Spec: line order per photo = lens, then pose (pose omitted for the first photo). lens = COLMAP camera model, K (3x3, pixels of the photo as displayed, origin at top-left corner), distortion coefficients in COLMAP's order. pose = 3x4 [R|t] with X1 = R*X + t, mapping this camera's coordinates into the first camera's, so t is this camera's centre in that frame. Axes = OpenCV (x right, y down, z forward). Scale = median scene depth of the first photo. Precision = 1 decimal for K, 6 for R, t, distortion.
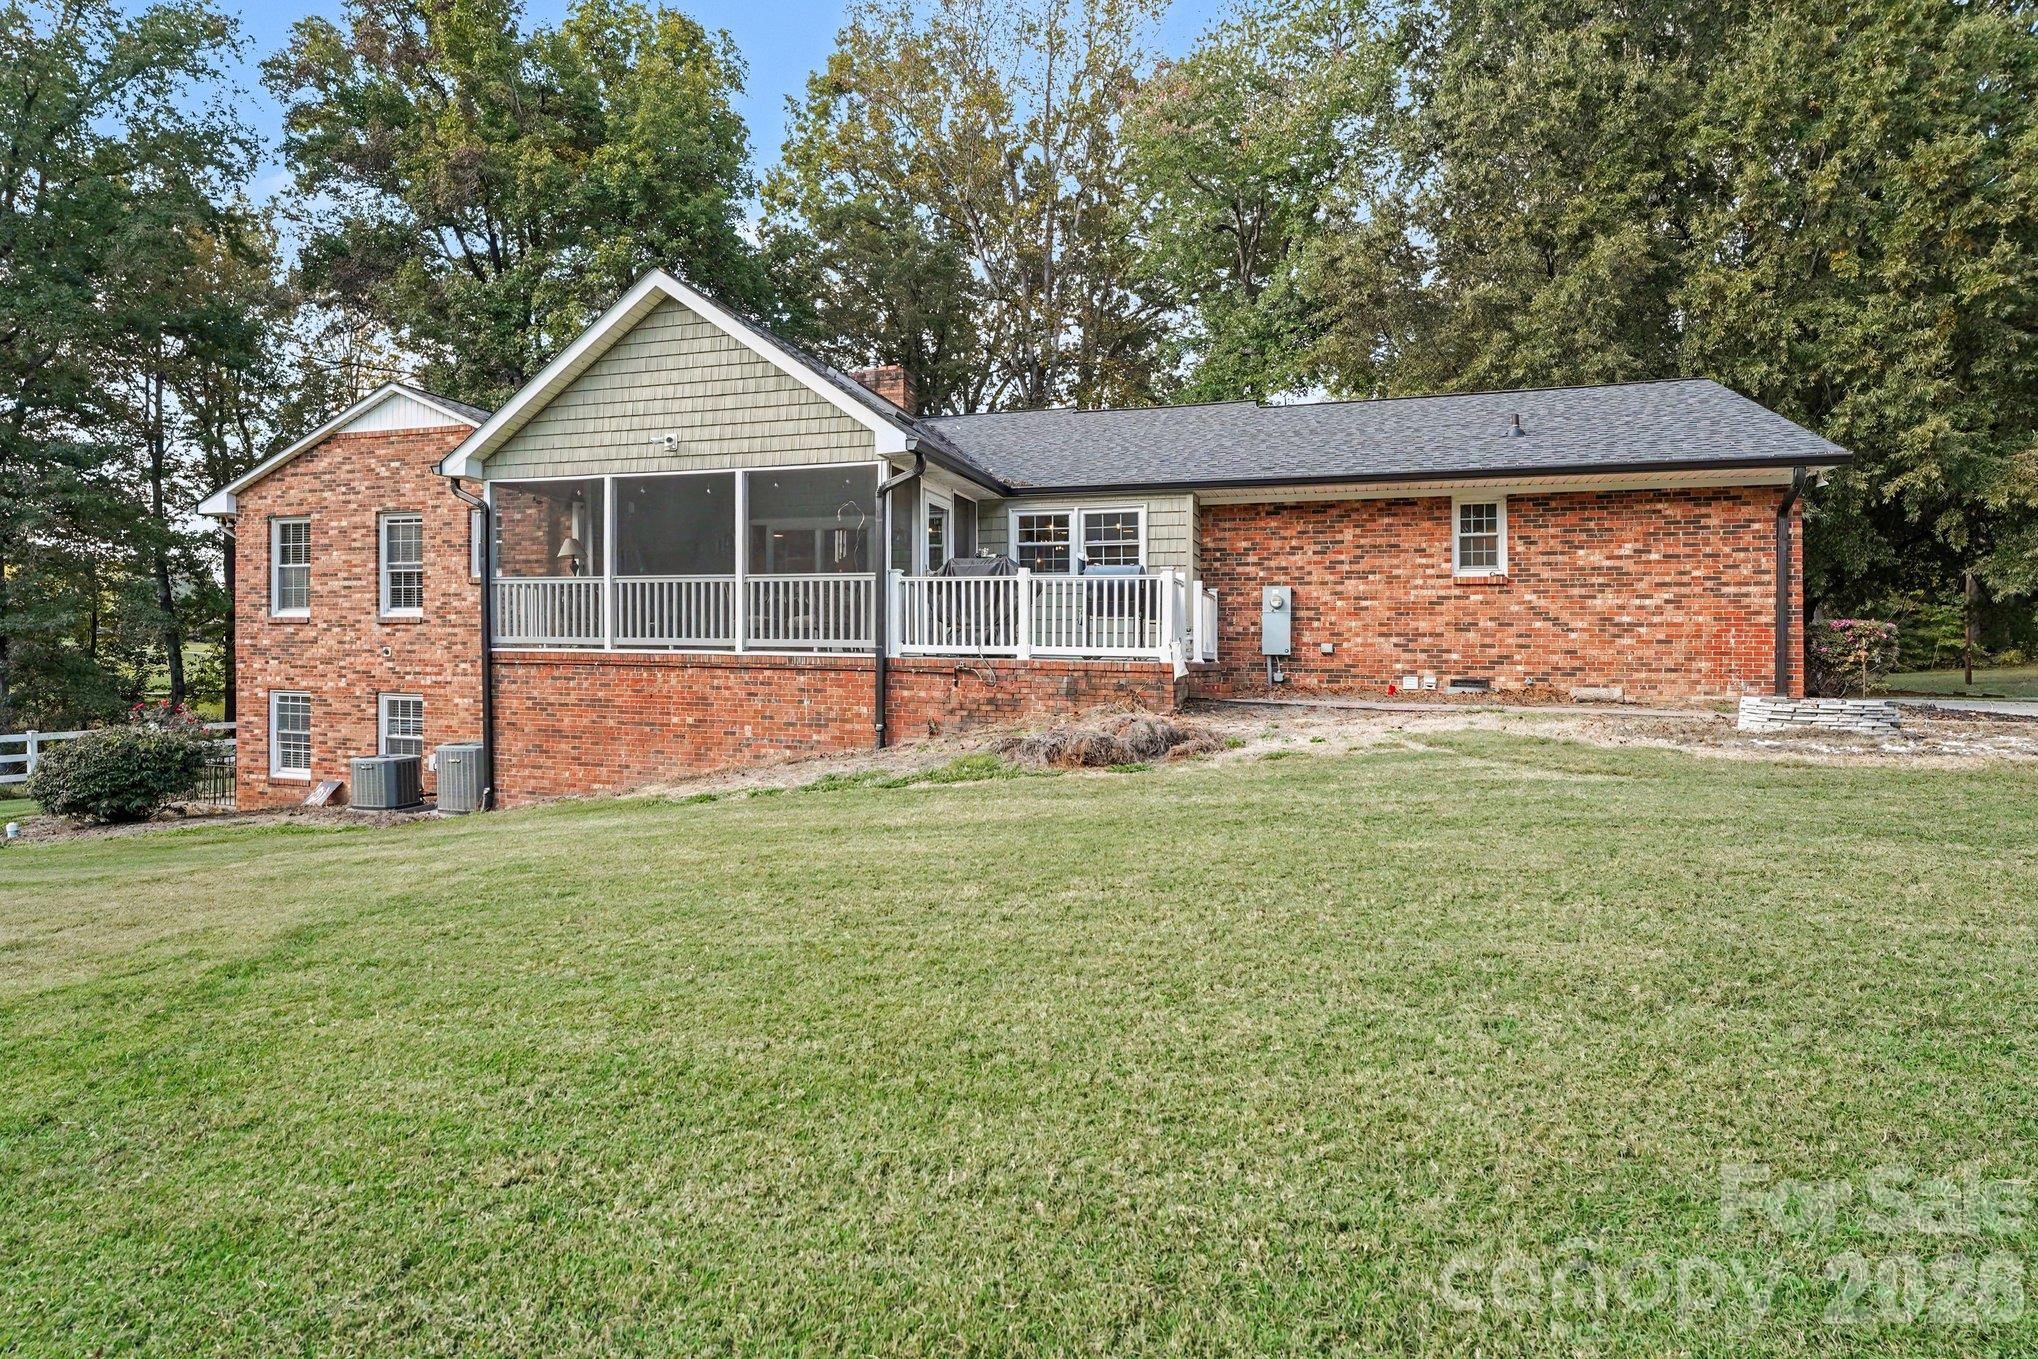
lens RADIAL K [[1072.6, 0, 1004.9], [0, 1072.6, 666.3], [0, 0, 1]] dist [0.021102, 0.000427]
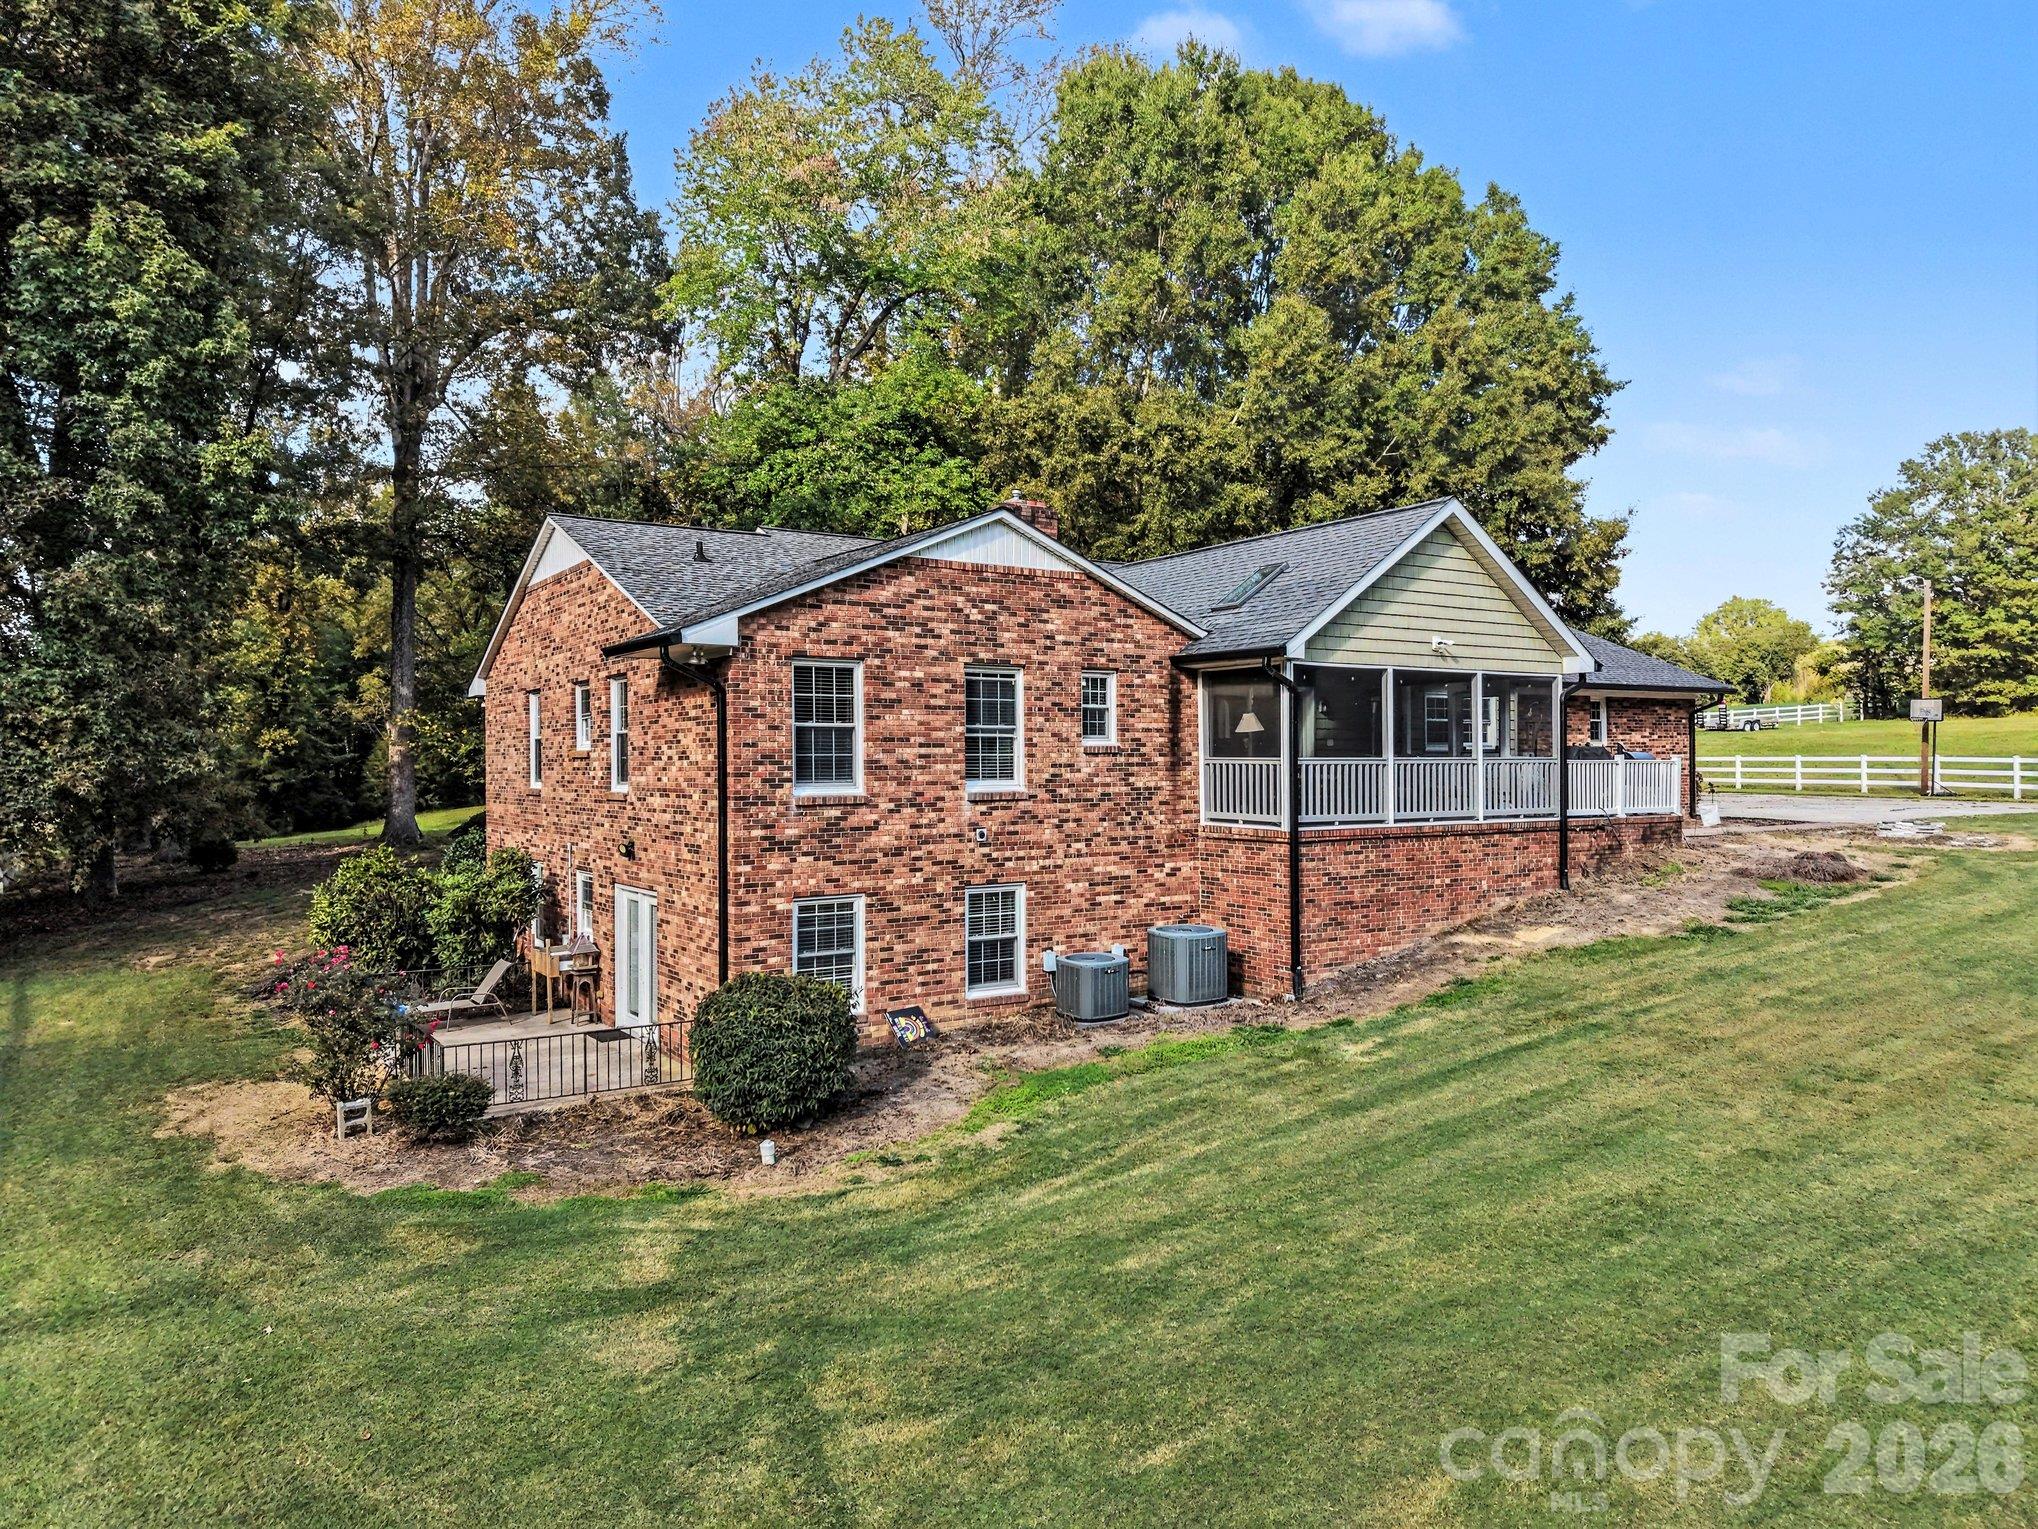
lens RADIAL K [[1258.2, 0, 1019.2], [0, 1258.2, 756.8], [0, 0, 1]] dist [0.114812, -0.000395]
pose [[0.626600, -0.016290, 0.779171, -1.562196], [0.013966, 0.999856, 0.009673, -0.098187], [-0.779216, 0.004821, 0.626737, 0.459829]]
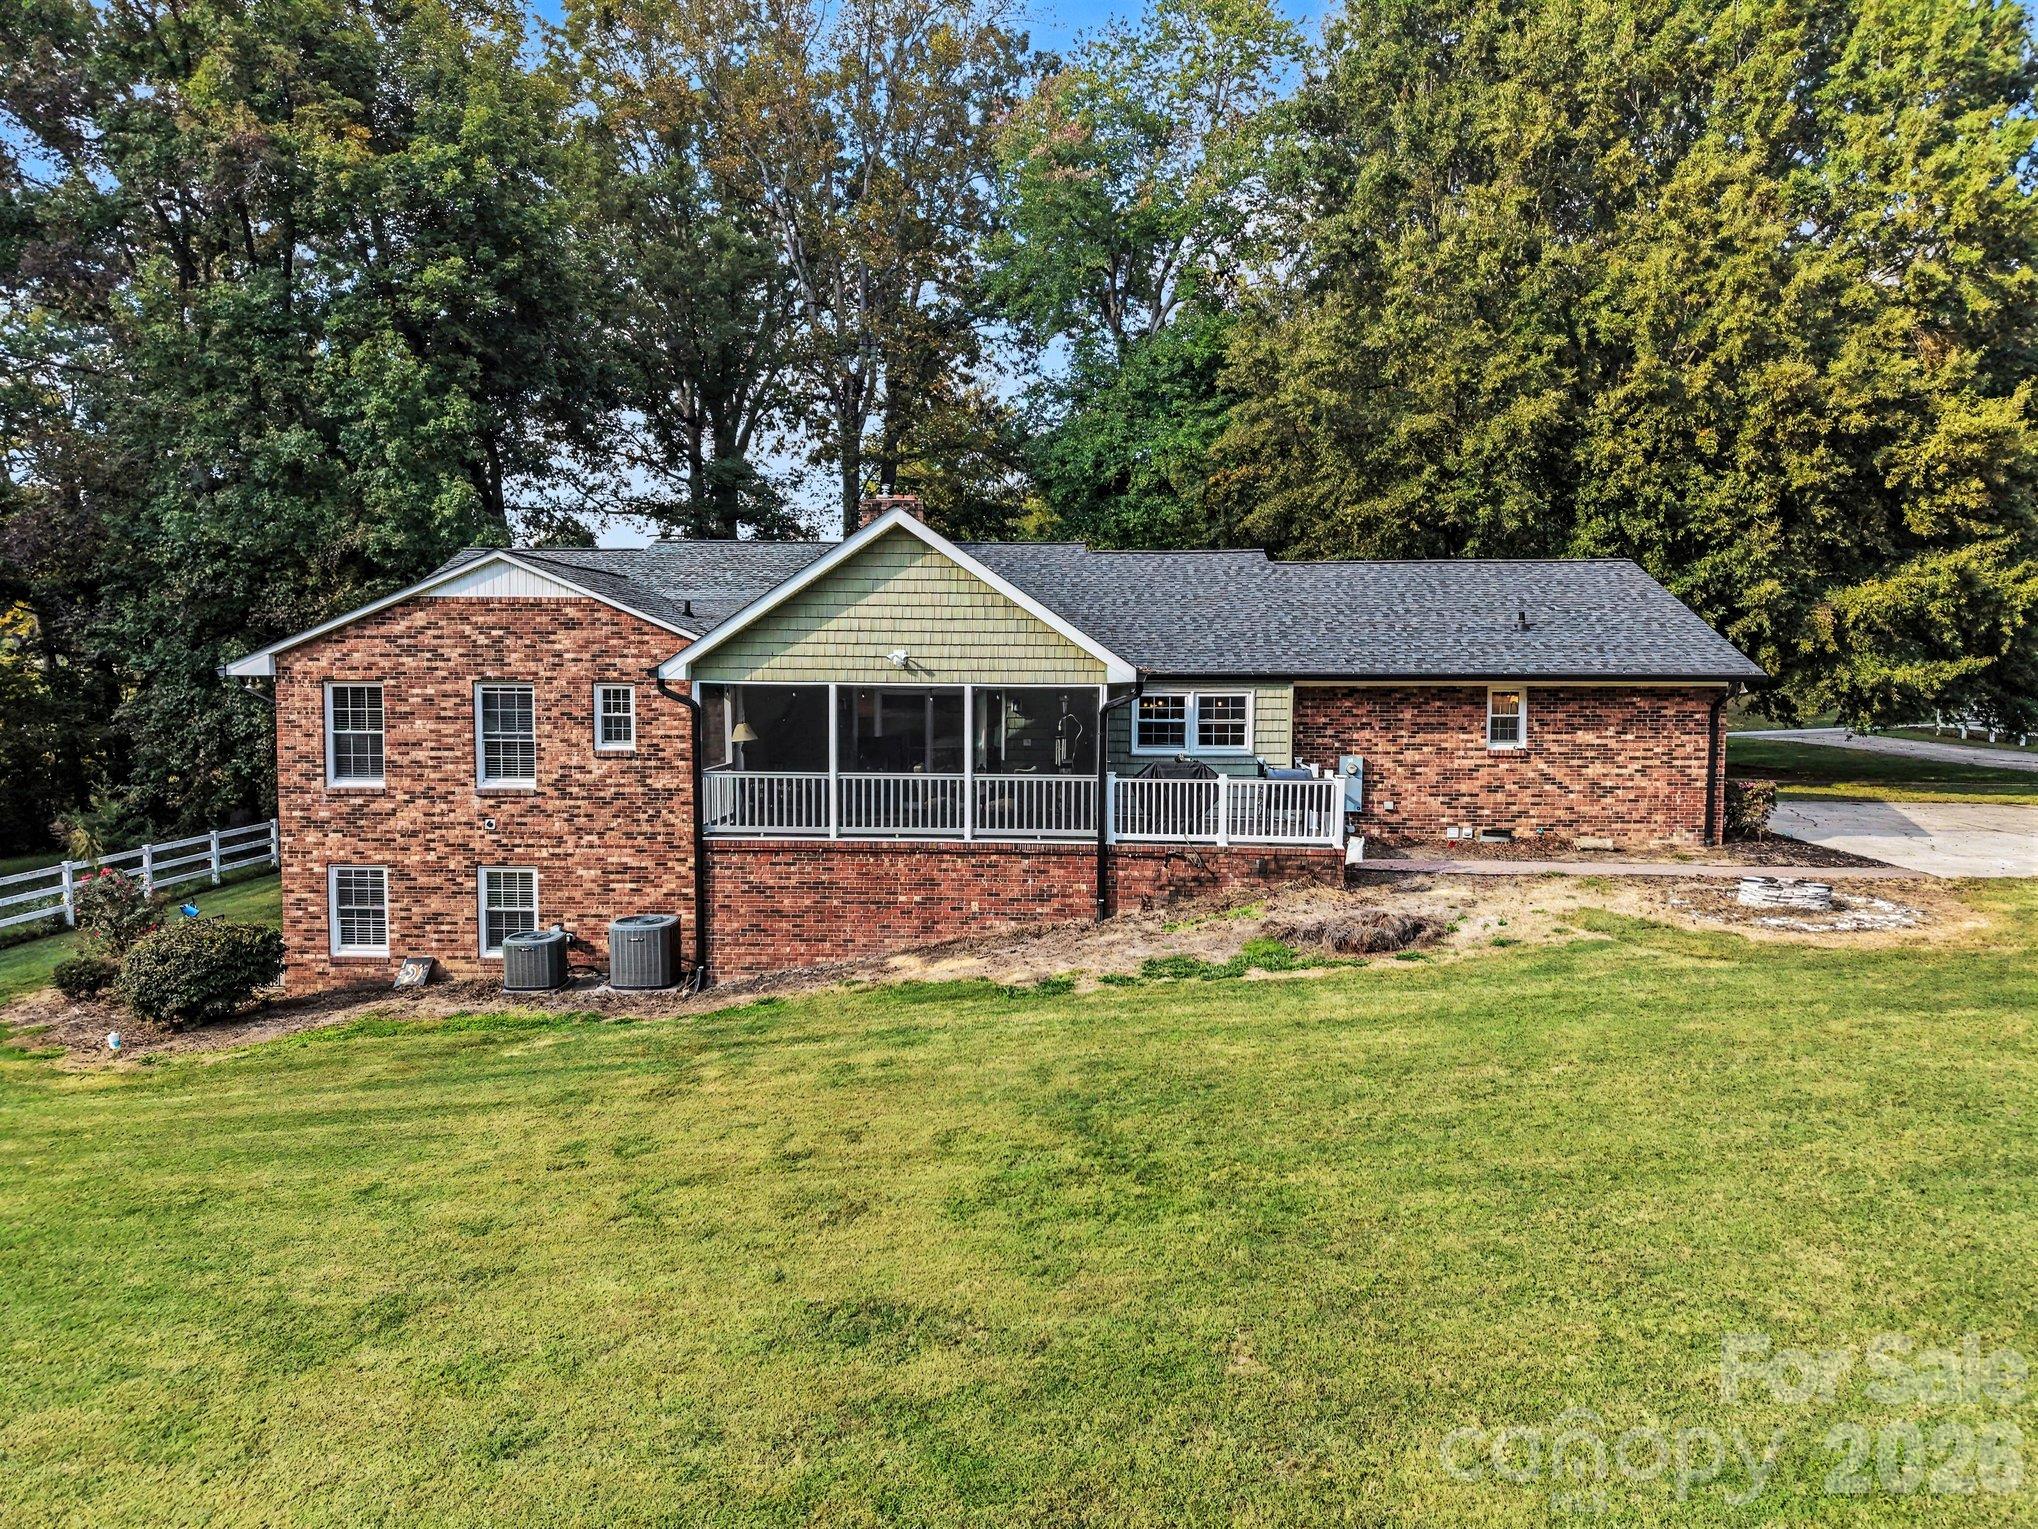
lens RADIAL K [[1359.8, 0, 1017.0], [0, 1359.8, 748.7], [0, 0, 1]] dist [0.065531, -0.009460]
pose [[0.960708, -0.026175, 0.276324, -0.550935], [0.008840, 0.997924, 0.063797, -0.189056], [-0.277420, -0.058848, 0.958945, -0.386839]]
